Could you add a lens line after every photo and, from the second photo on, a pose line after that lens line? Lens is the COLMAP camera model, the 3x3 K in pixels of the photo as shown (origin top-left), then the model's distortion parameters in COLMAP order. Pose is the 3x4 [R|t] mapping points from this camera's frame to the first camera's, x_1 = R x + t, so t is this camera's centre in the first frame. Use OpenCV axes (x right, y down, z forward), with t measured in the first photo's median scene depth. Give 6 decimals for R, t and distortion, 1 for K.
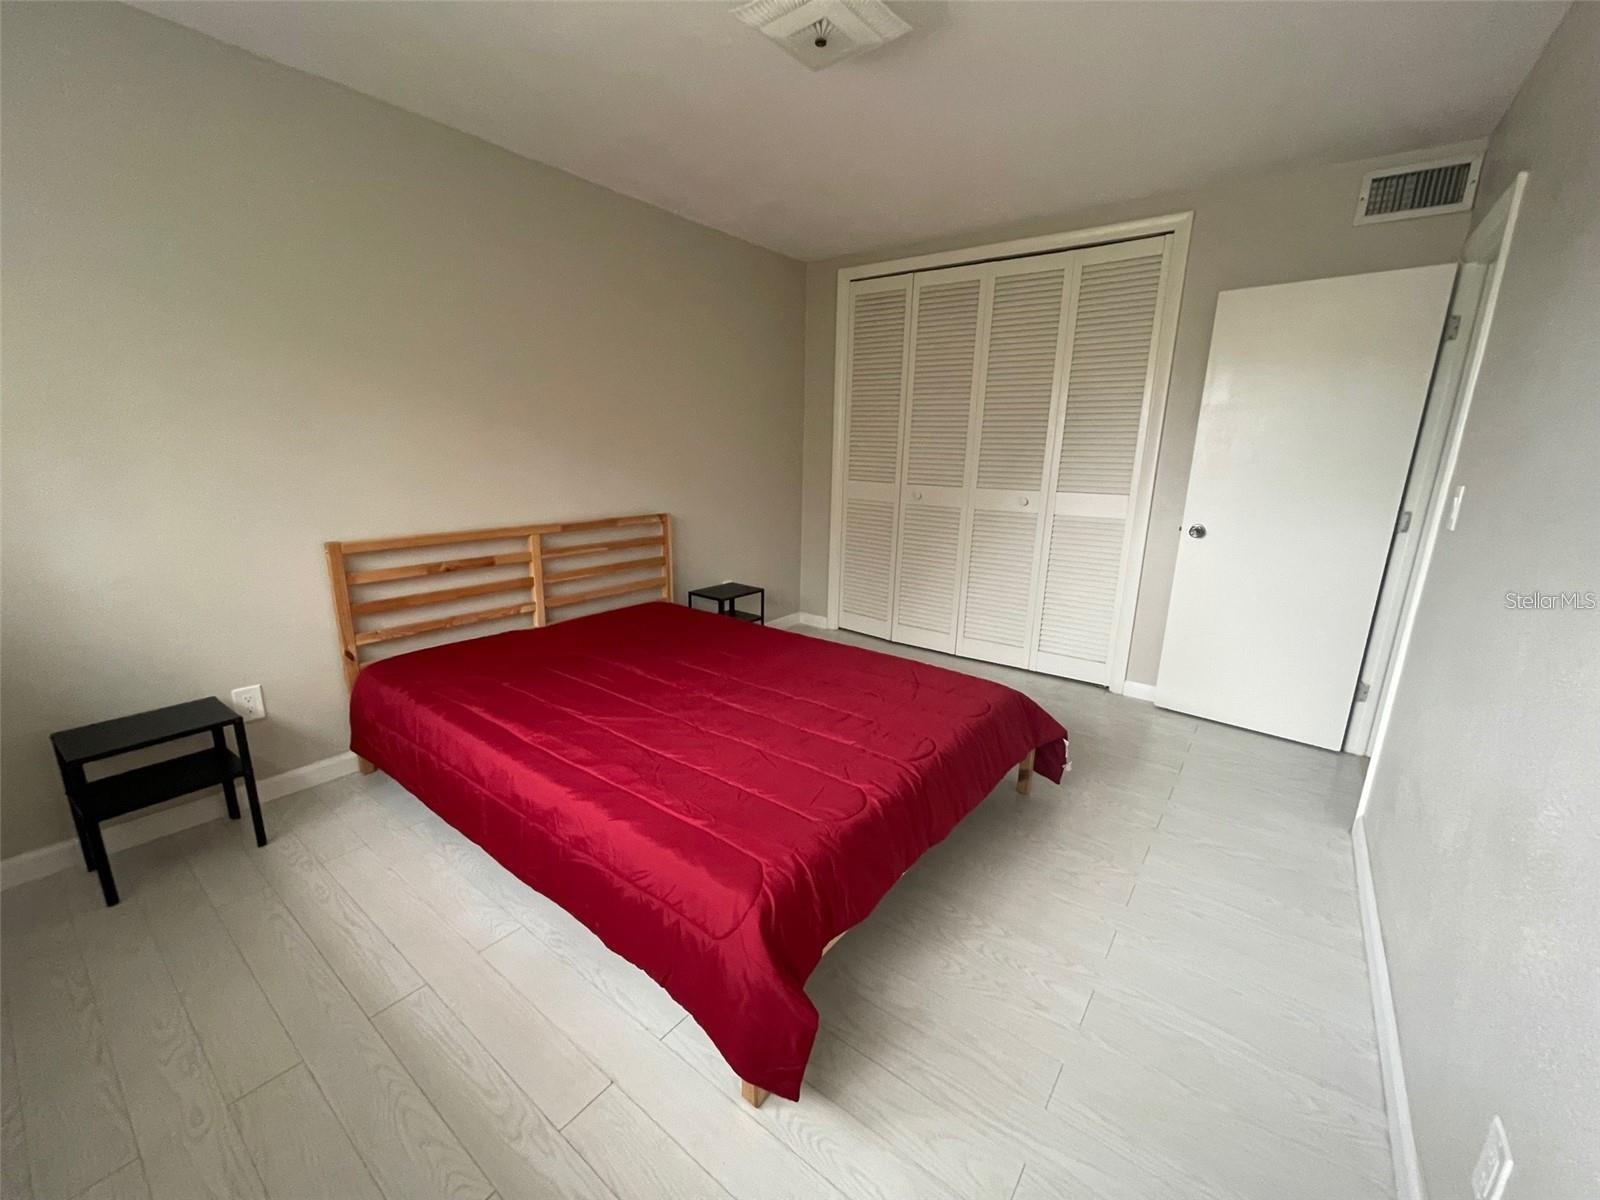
lens RADIAL K [[645.0, 0, 800.0], [0, 645.0, 600.0], [0, 0, 1]] dist [-0.000726, -0.000001]
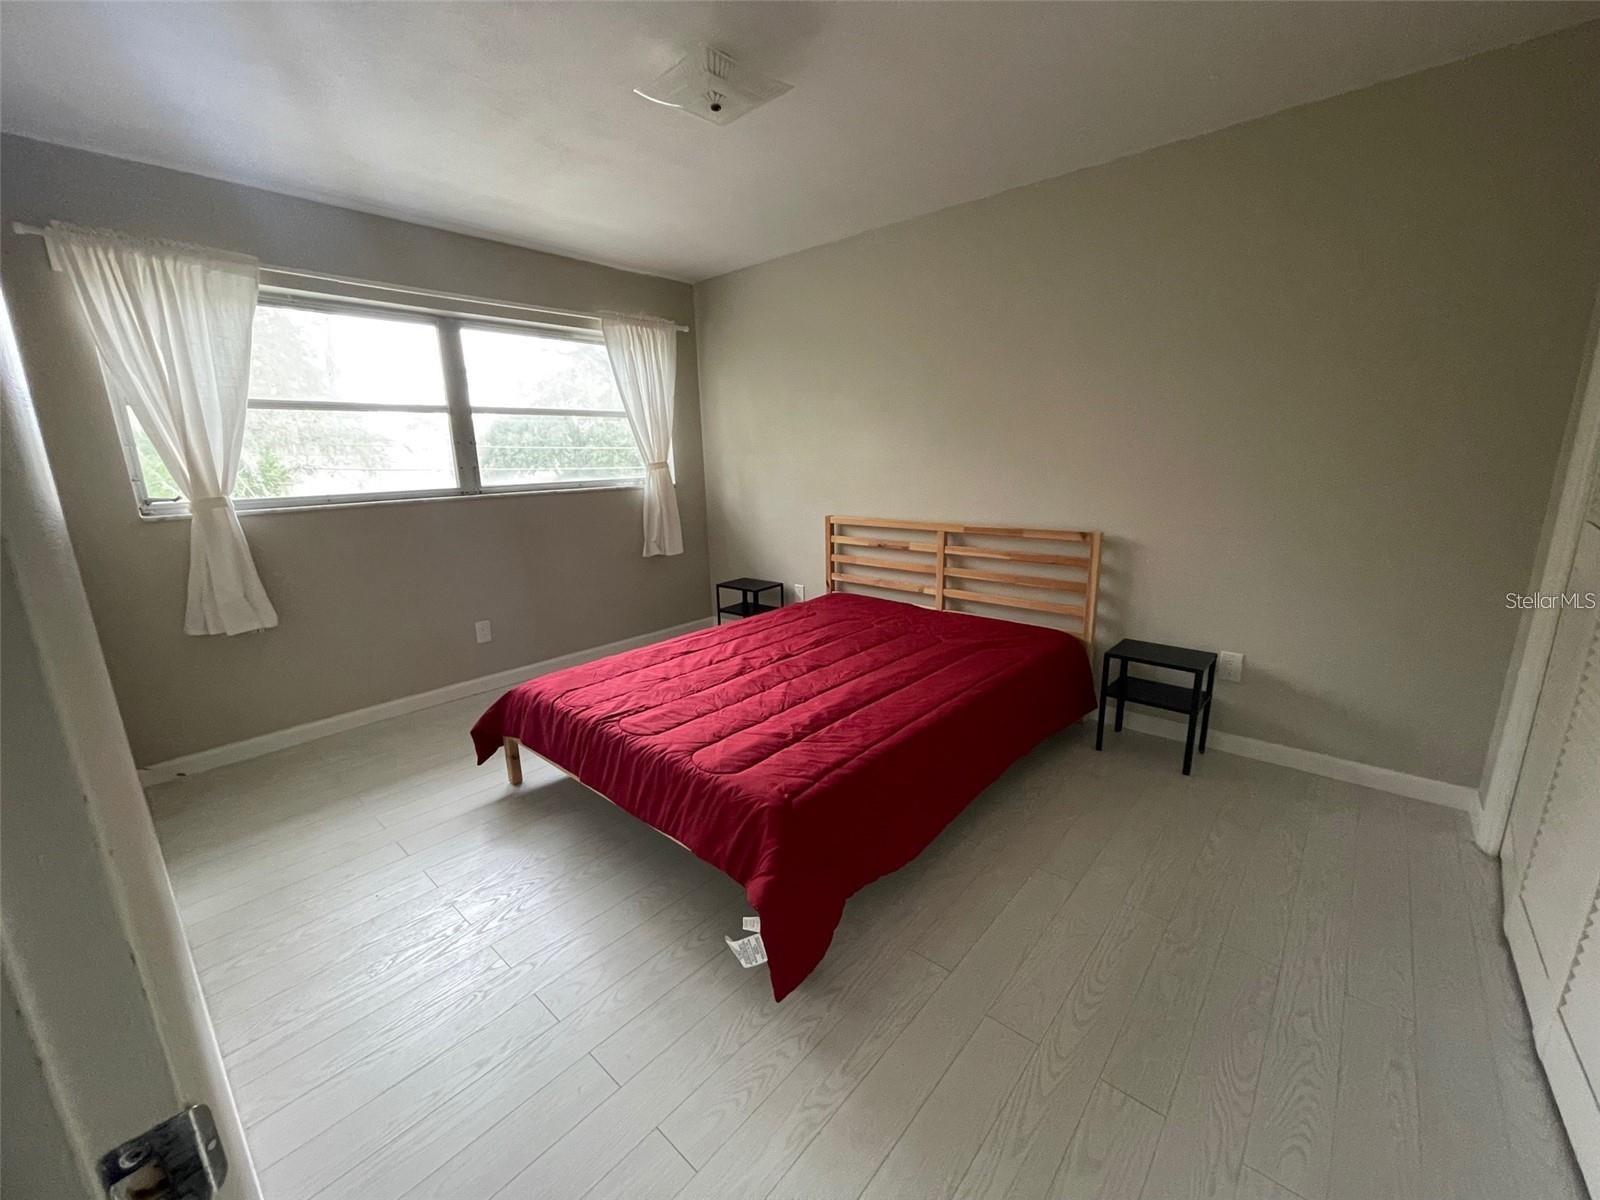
lens RADIAL K [[625.9, 0, 800.0], [0, 625.9, 600.0], [0, 0, 1]] dist [-0.000333, -0.000011]
pose [[-0.083142, 0.223616, -0.971125, 0.731797], [-0.182844, 0.954532, 0.235449, -0.201228], [0.979620, 0.197140, -0.038475, 0.793667]]
